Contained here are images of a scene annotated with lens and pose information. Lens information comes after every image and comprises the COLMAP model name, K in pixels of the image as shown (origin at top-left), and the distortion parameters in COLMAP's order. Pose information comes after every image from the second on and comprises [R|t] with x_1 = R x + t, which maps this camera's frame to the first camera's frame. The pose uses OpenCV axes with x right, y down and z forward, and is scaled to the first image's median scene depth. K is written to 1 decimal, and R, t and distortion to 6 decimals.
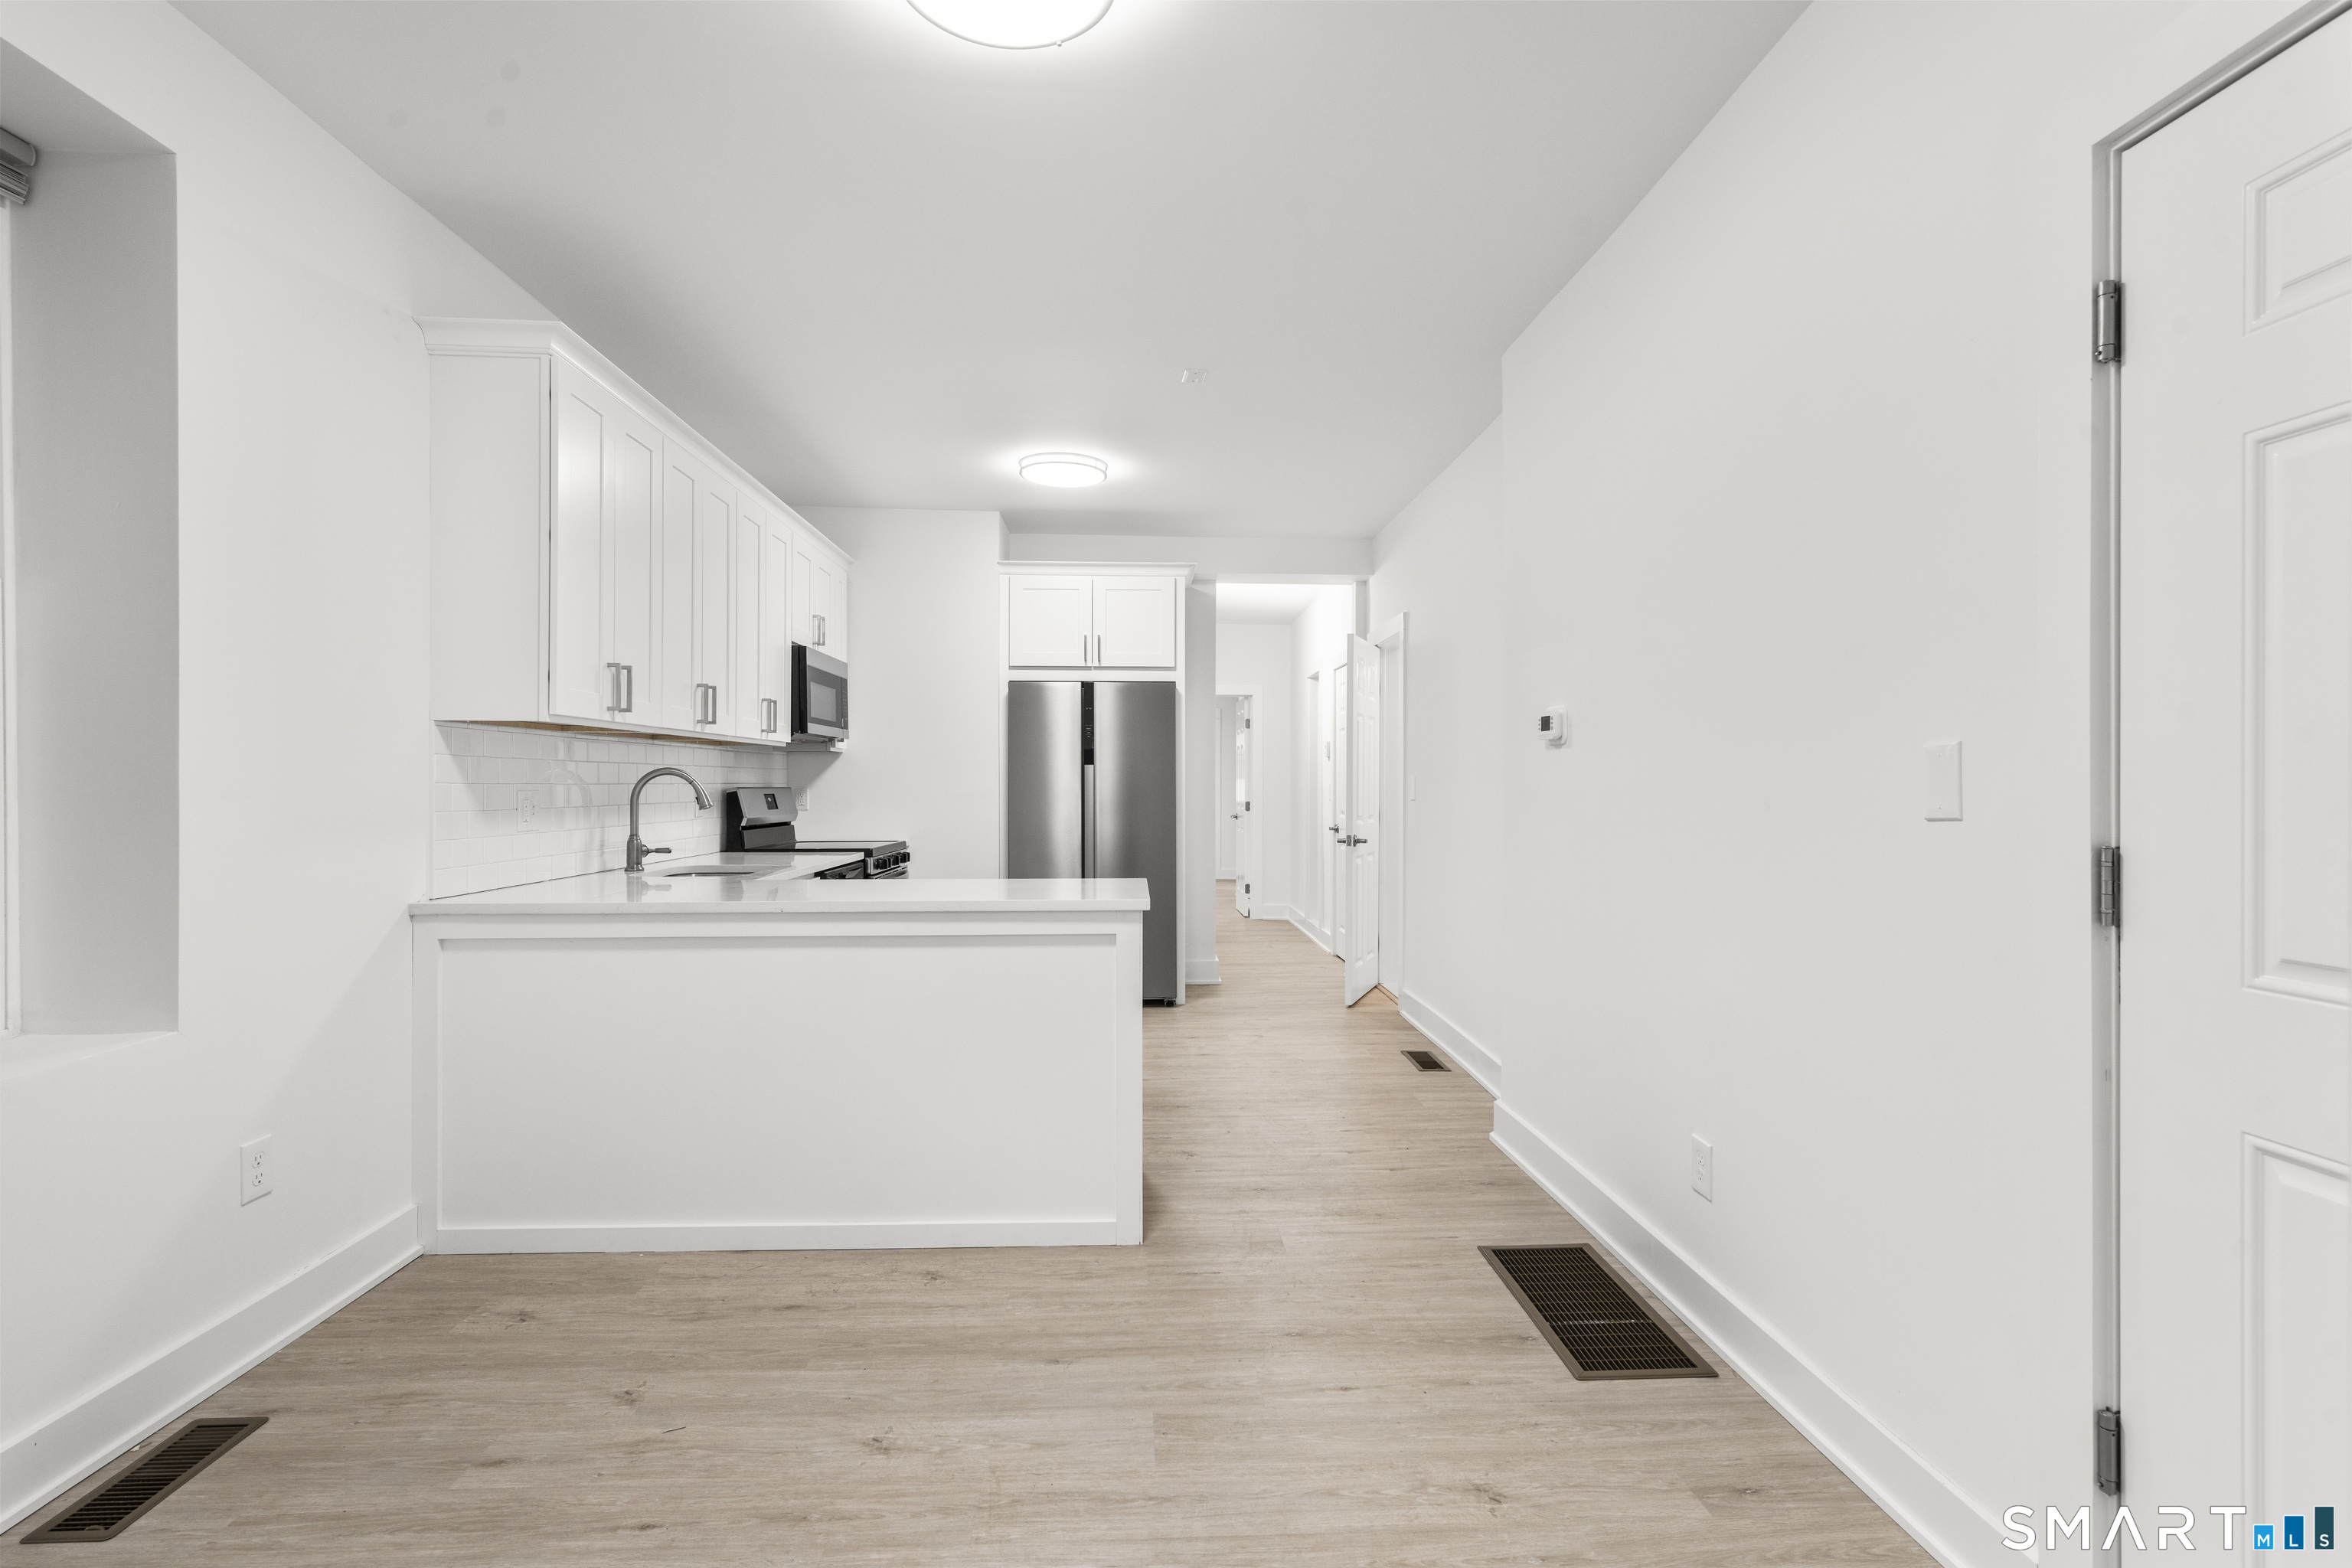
lens RADIAL K [[1111.5, 0, 1176.0], [0, 1111.5, 784.0], [0, 0, 1]] dist [-0.000762, 0.000261]
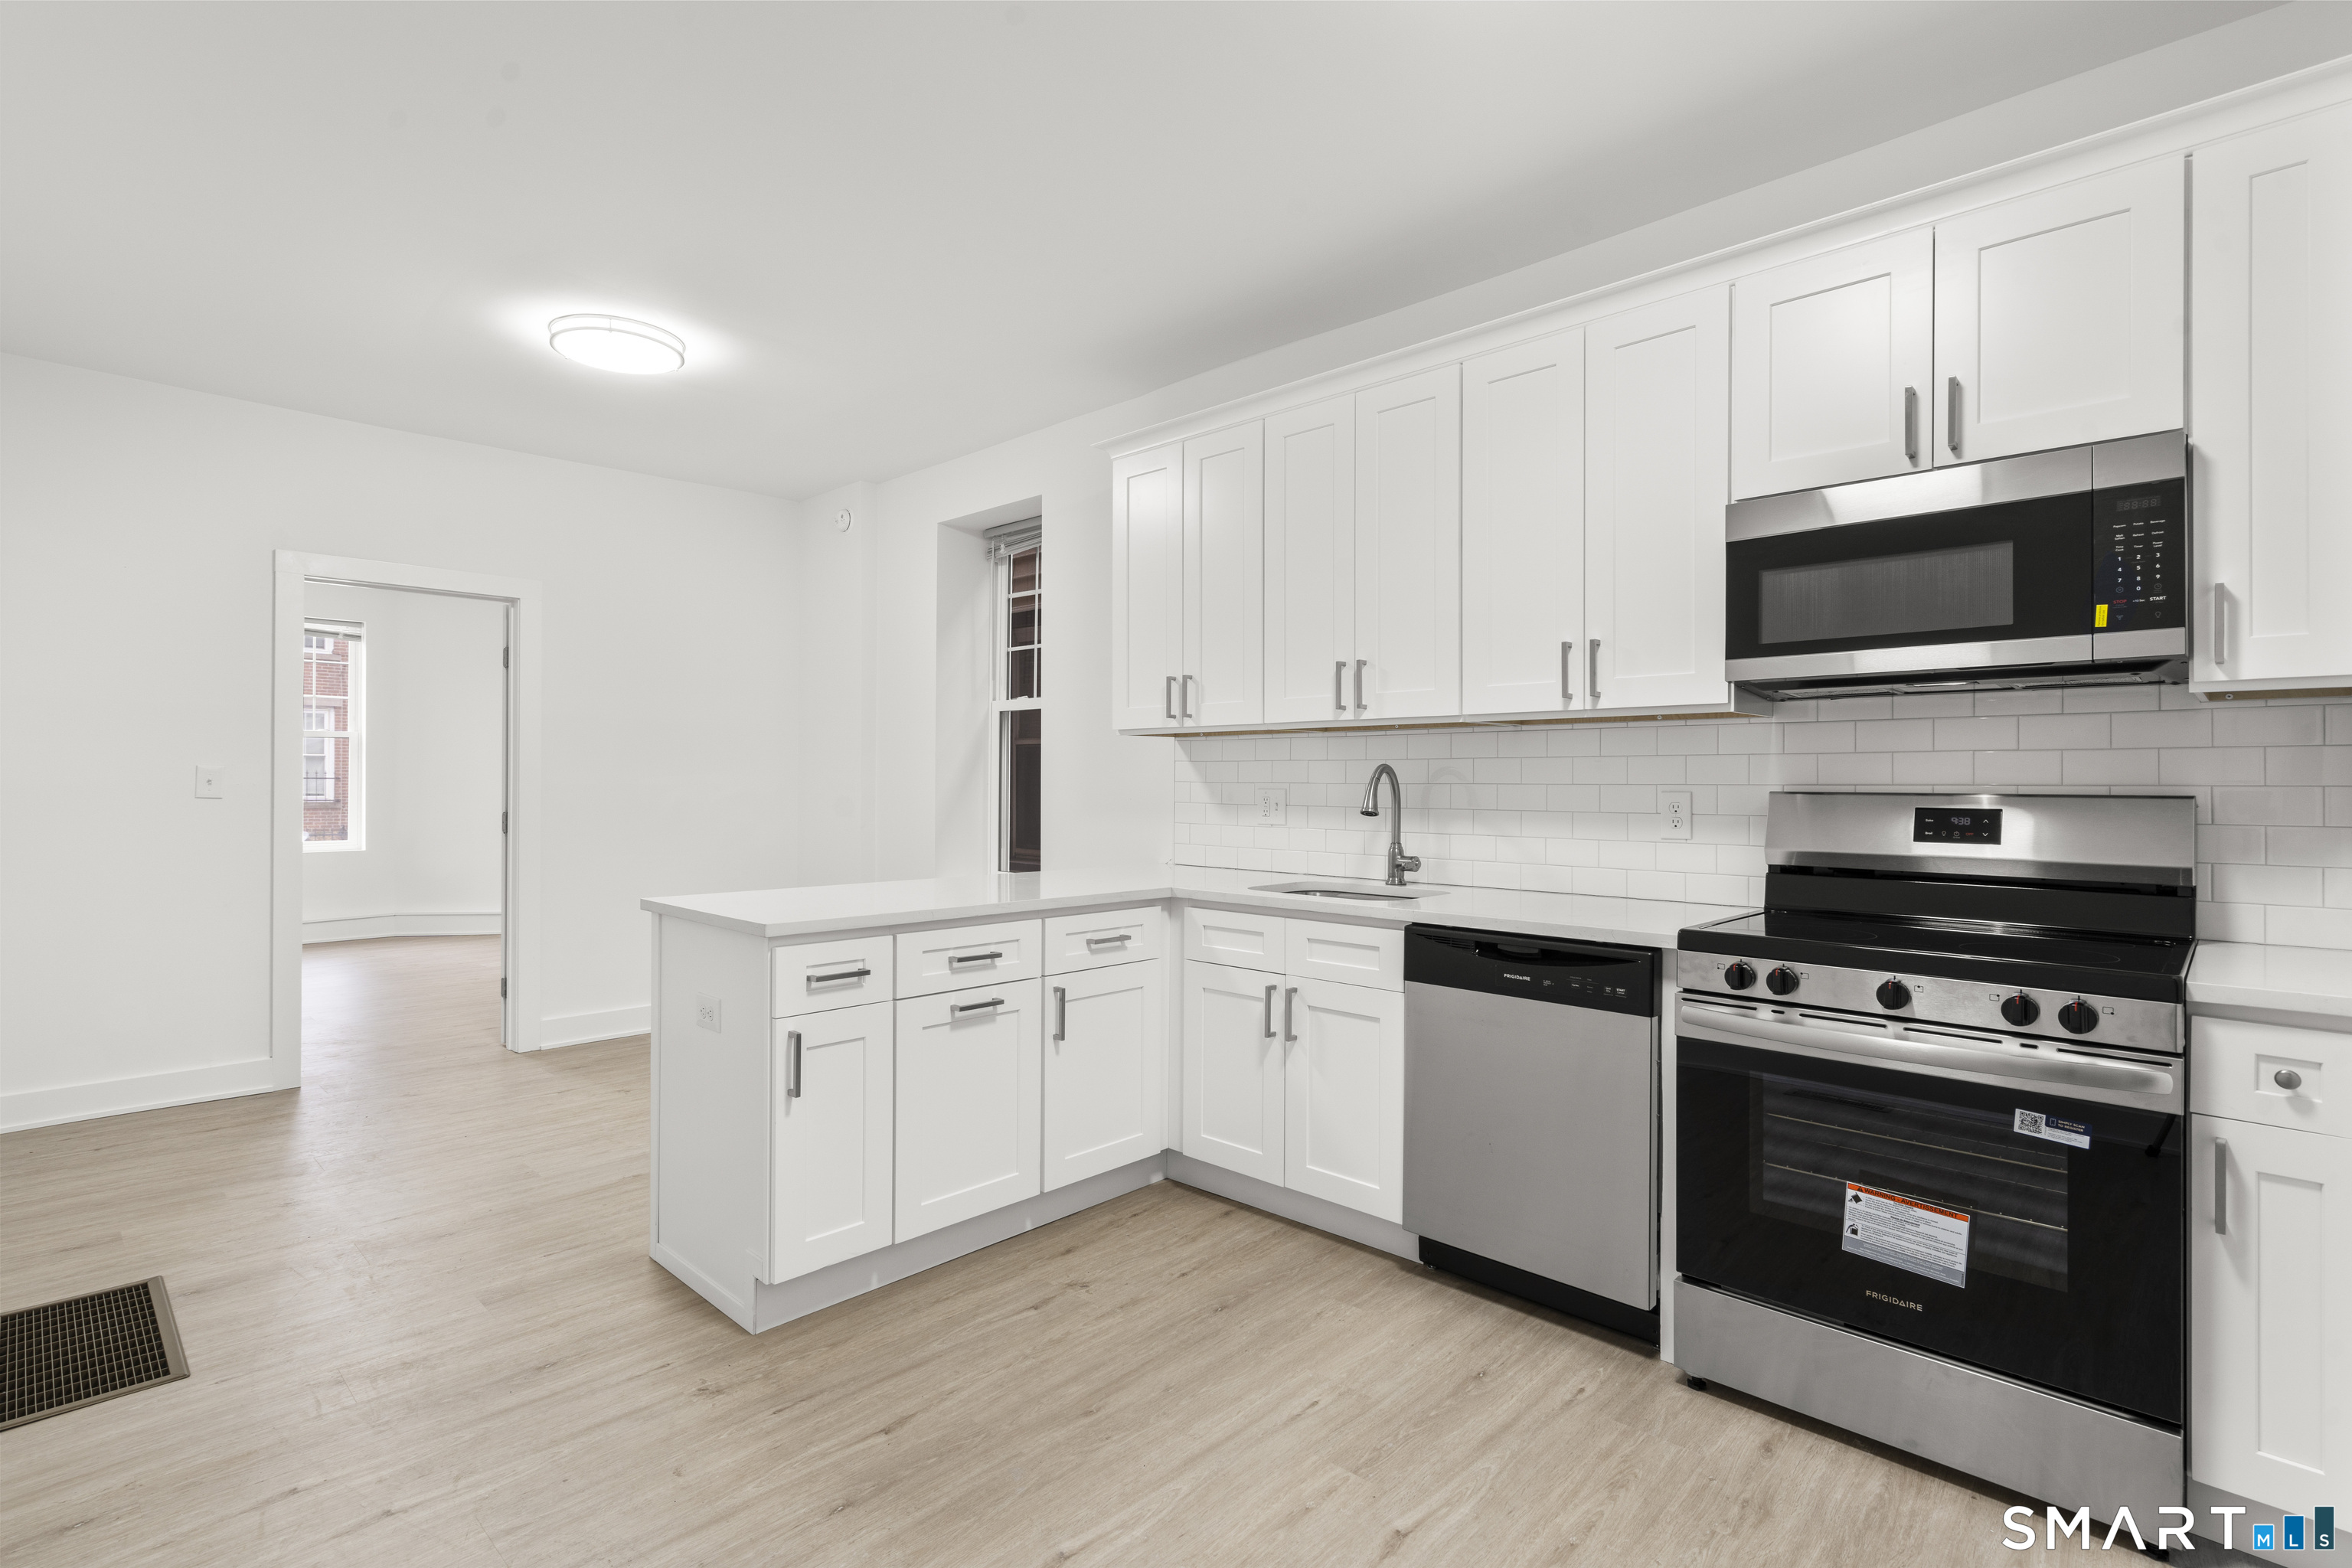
lens RADIAL K [[1111.5, 0, 1176.0], [0, 1111.5, 784.0], [0, 0, 1]] dist [-0.000762, 0.000261]
pose [[-0.721436, -0.003689, -0.692472, 0.291231], [-0.005683, 0.999984, 0.000594, 0.000634], [0.692458, 0.004364, -0.721445, 1.890365]]
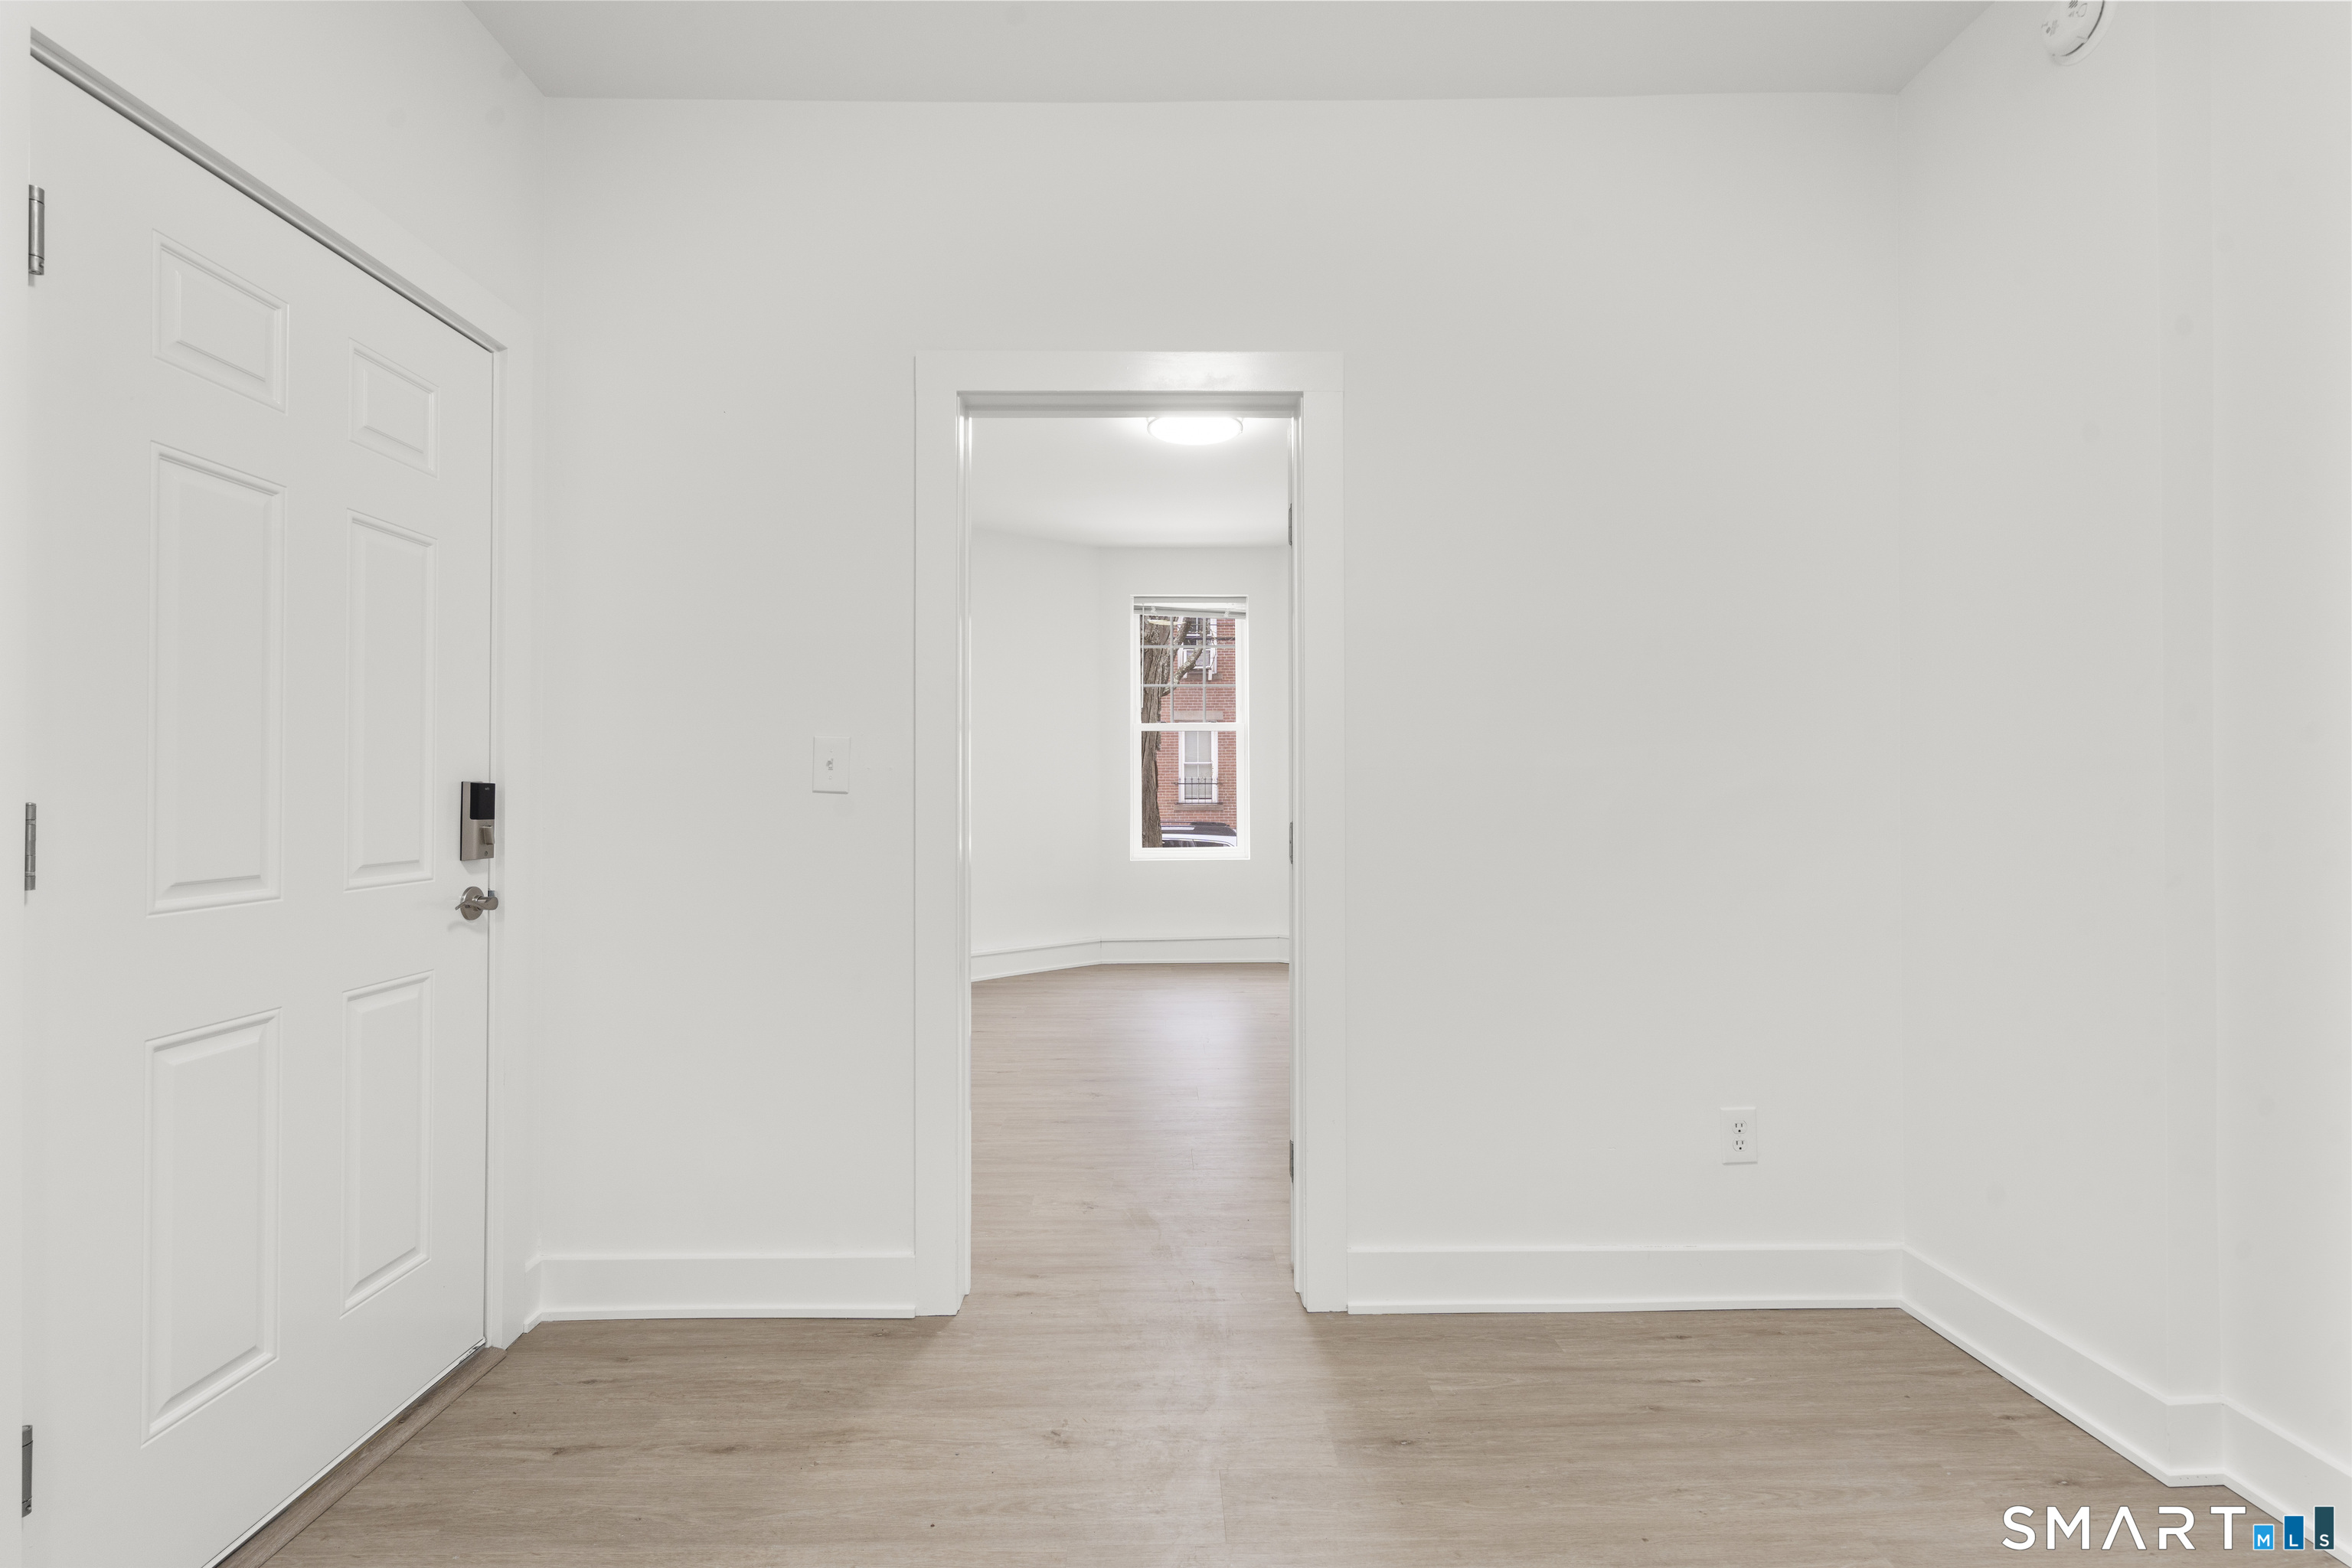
lens RADIAL K [[1081.1, 0, 1170.3], [0, 1081.1, 778.9], [0, 0, 1]] dist [-0.003573, 0.003212]
pose [[-0.999522, 0.001897, 0.030853, -0.059771], [0.001723, 0.999982, -0.005673, 0.019833], [-0.030864, -0.005617, -0.999508, 0.865529]]
